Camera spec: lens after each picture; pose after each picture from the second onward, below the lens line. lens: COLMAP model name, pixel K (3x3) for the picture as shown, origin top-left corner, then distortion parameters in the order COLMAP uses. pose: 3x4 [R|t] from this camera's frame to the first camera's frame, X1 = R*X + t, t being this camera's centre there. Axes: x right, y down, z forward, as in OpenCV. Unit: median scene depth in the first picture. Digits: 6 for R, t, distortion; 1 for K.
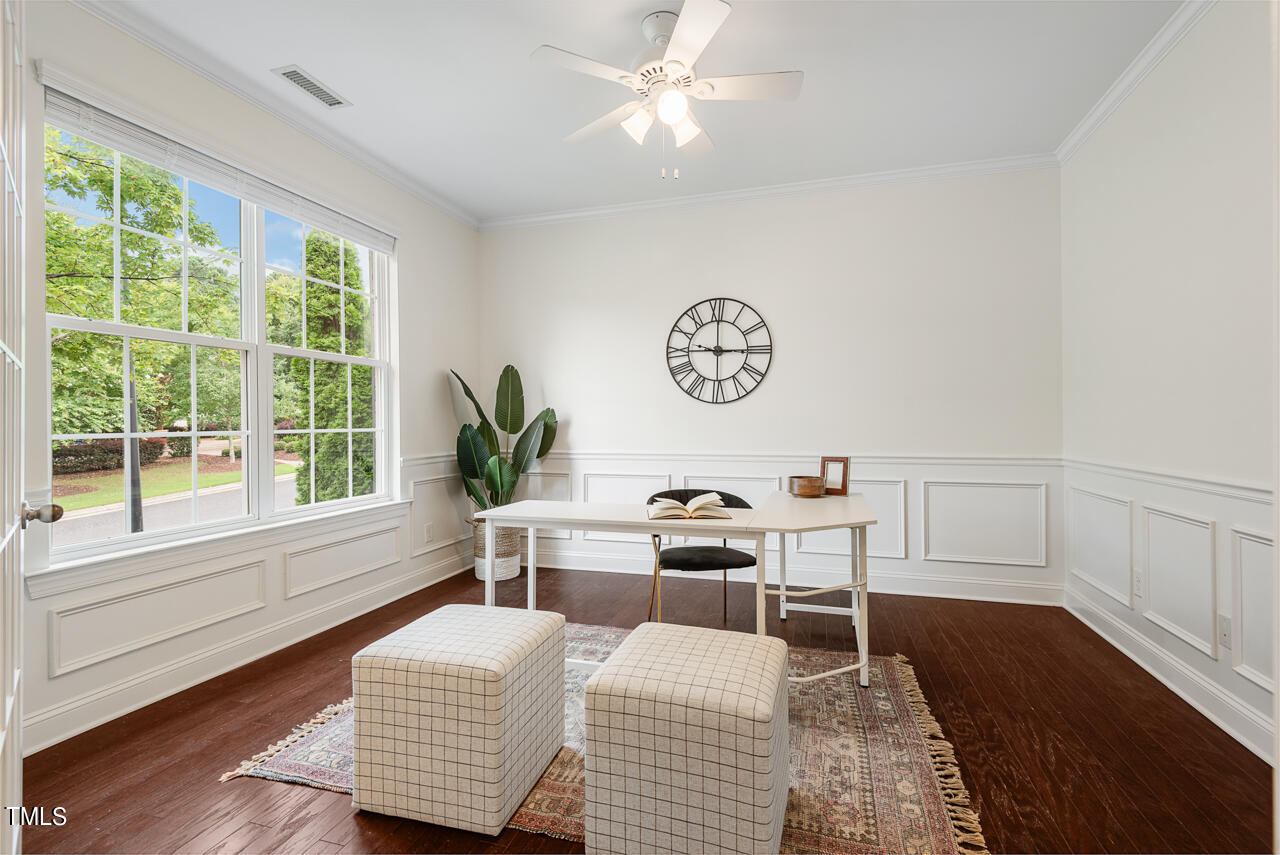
lens RADIAL K [[578.5, 0, 643.8], [0, 578.5, 424.4], [0, 0, 1]] dist [0.023593, -0.012001]
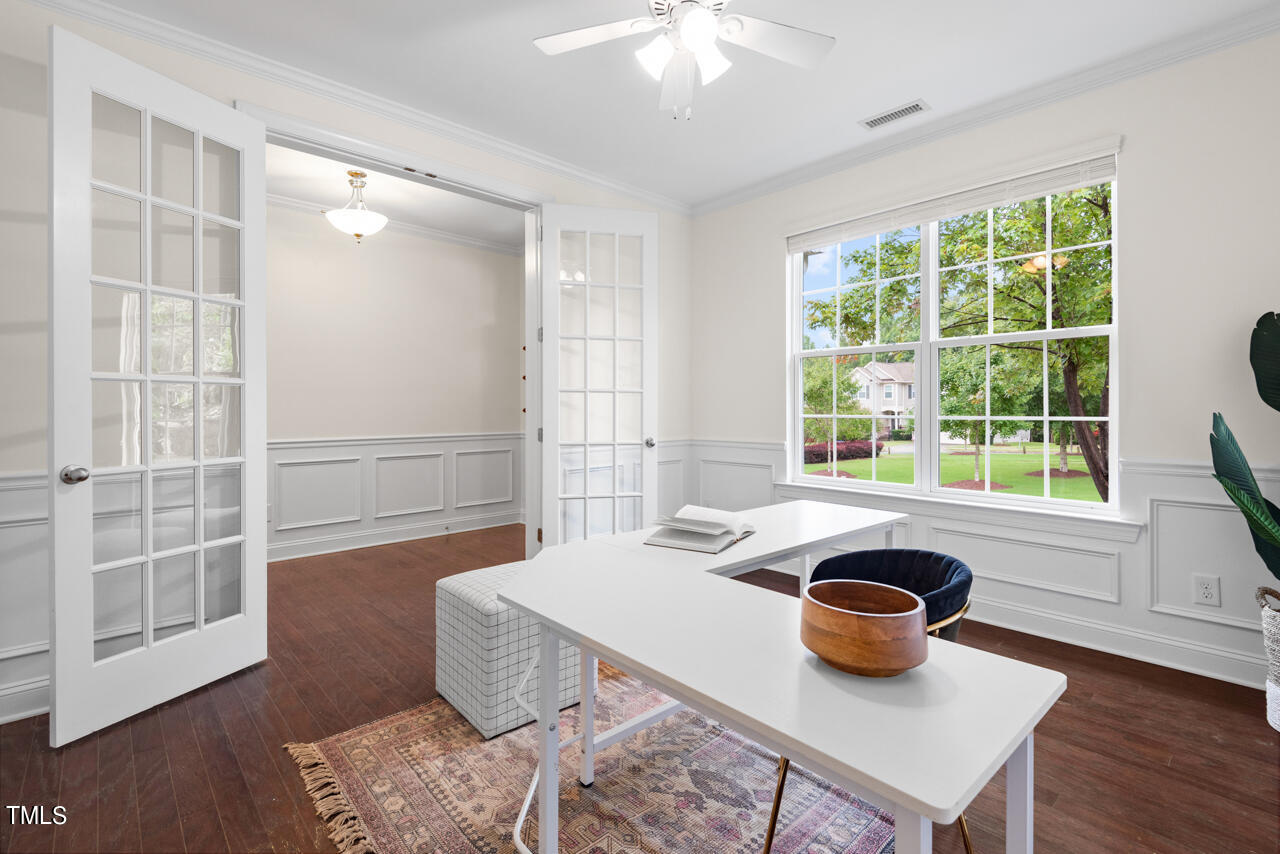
lens RADIAL K [[578.5, 0, 641.6], [0, 578.5, 415.6], [0, 0, 1]] dist [0.023593, -0.012001]
pose [[-0.508265, 0.014928, -0.861071, 1.014962], [0.003170, 0.999875, 0.015463, -0.017530], [0.861195, 0.005129, -0.508249, 1.760927]]
